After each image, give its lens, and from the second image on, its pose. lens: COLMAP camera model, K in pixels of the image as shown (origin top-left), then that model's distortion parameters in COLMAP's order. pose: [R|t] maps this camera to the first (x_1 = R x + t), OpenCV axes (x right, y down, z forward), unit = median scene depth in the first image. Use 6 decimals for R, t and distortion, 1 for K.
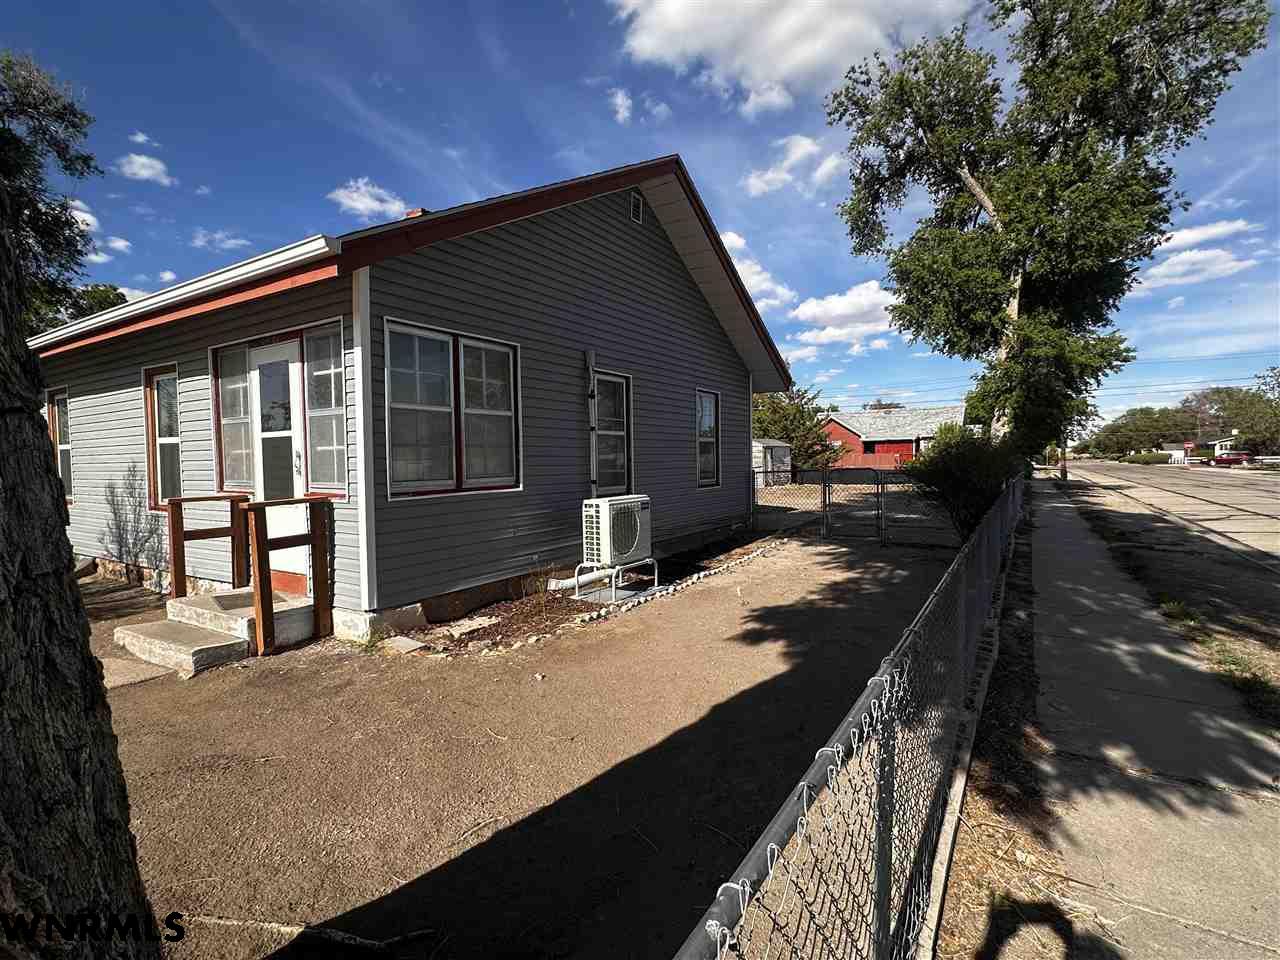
lens RADIAL K [[606.0, 0, 652.7], [0, 606.0, 477.1], [0, 0, 1]] dist [-0.012903, 0.005256]
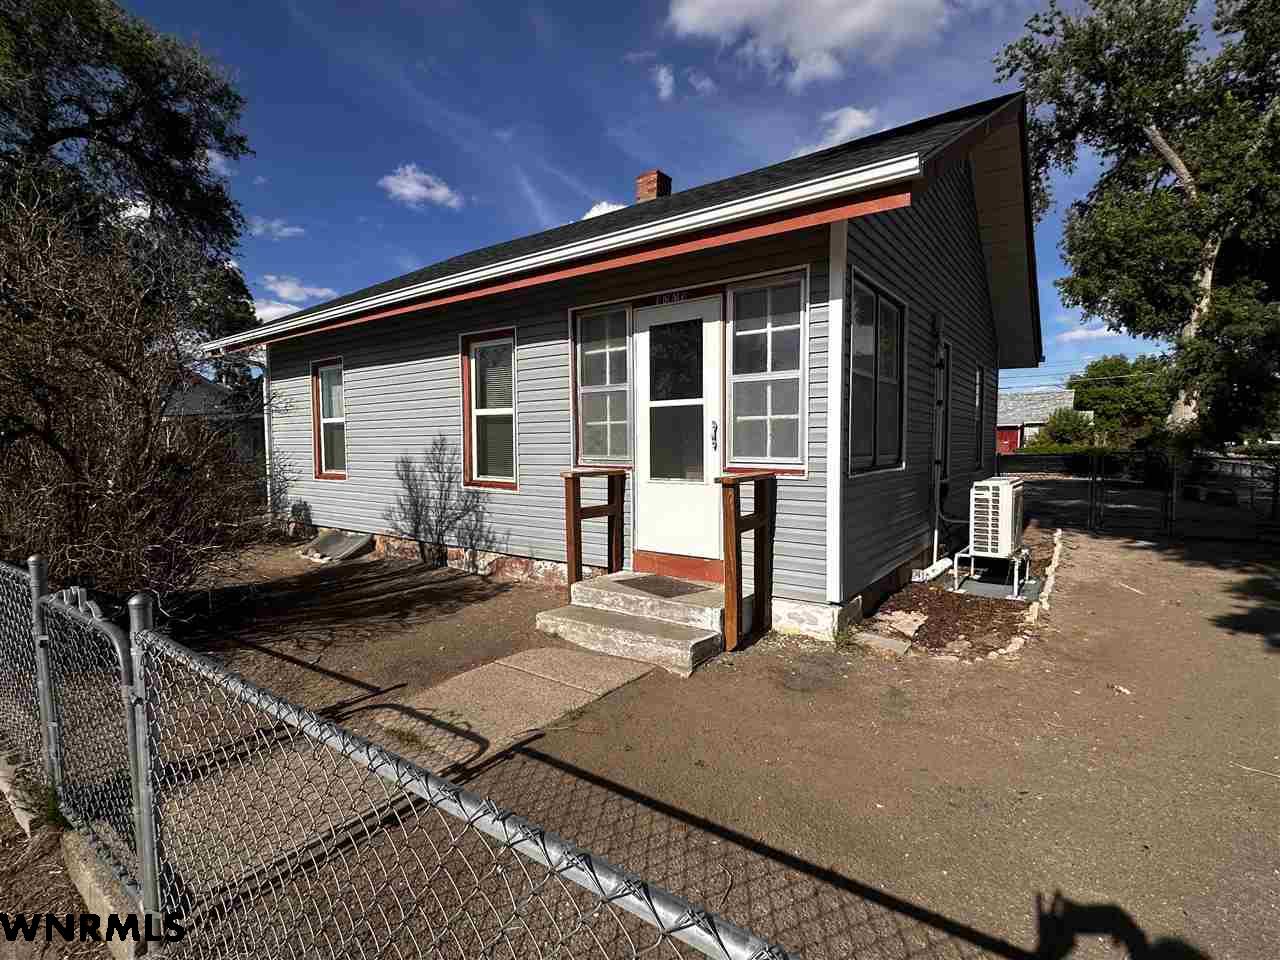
lens RADIAL K [[606.0, 0, 636.8], [0, 606.0, 484.2], [0, 0, 1]] dist [-0.012903, 0.005256]
pose [[0.996552, 0.015380, -0.081529, -0.475275], [-0.012476, 0.999274, 0.036008, 0.014019], [0.082024, -0.034866, 0.996020, 0.074227]]
